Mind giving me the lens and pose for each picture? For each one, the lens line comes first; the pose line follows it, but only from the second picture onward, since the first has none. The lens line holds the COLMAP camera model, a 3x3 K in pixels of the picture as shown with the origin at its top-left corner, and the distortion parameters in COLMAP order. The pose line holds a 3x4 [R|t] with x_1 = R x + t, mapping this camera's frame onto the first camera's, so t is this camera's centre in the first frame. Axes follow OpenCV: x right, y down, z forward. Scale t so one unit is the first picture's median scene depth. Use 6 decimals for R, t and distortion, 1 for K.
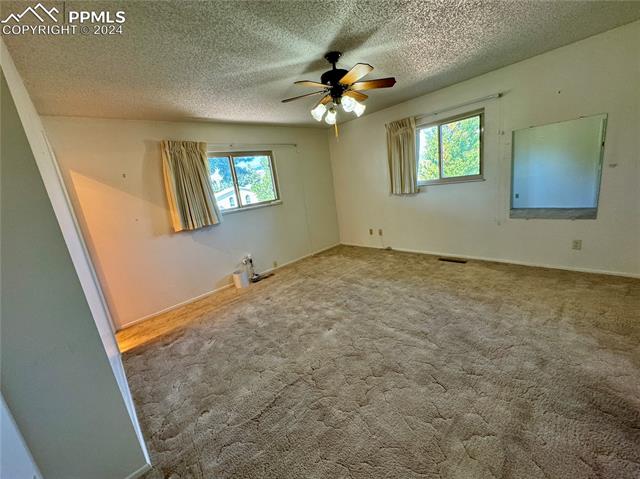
lens RADIAL K [[253.4, 0, 321.5], [0, 253.4, 236.4], [0, 0, 1]] dist [0.001410, -0.000250]
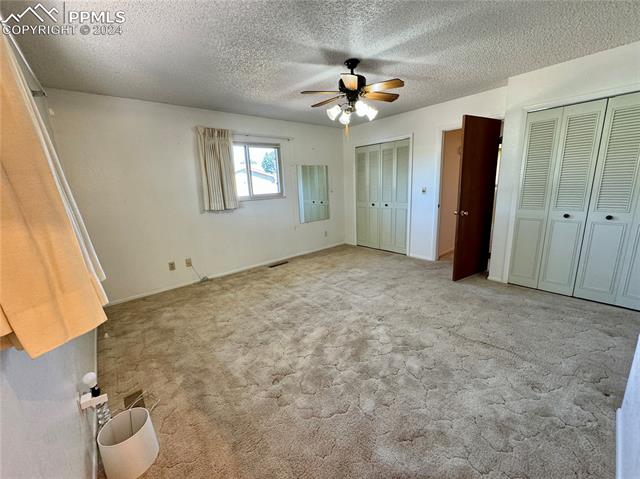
lens RADIAL K [[253.4, 0, 319.4], [0, 253.4, 240.5], [0, 0, 1]] dist [0.001410, -0.000250]
pose [[0.063147, -0.094212, 0.993548, -0.617726], [0.242285, 0.967199, 0.076314, -0.054474], [-0.968148, 0.235903, 0.083901, 0.683159]]
